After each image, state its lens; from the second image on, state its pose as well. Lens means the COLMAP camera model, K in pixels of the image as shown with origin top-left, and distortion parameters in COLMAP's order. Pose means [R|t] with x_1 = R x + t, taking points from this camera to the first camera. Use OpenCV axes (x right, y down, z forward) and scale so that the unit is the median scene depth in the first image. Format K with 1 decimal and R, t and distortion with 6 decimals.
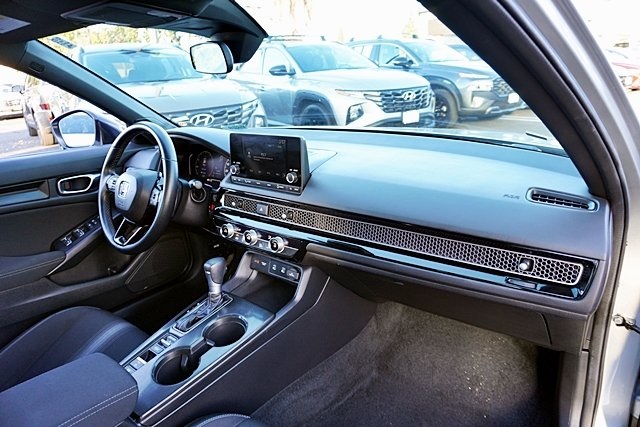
lens RADIAL K [[435.1, 0, 317.9], [0, 435.1, 214.6], [0, 0, 1]] dist [-0.038674, 0.011787]
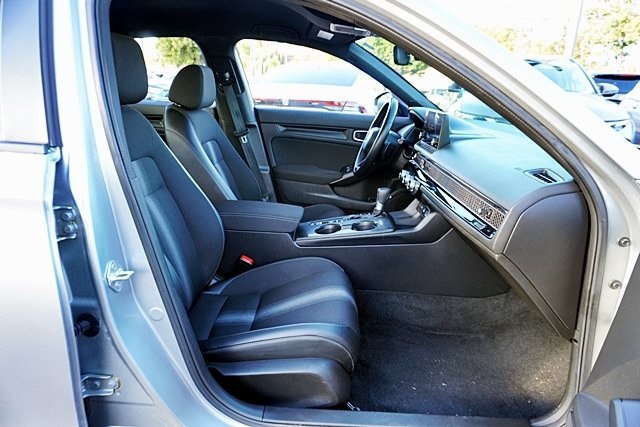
lens RADIAL K [[435.1, 0, 319.5], [0, 435.1, 211.7], [0, 0, 1]] dist [-0.038674, 0.011787]
pose [[0.610274, 0.296729, -0.734518, 0.604329], [-0.326746, 0.938940, 0.107834, 0.072949], [0.721667, 0.174193, 0.669966, -0.137540]]
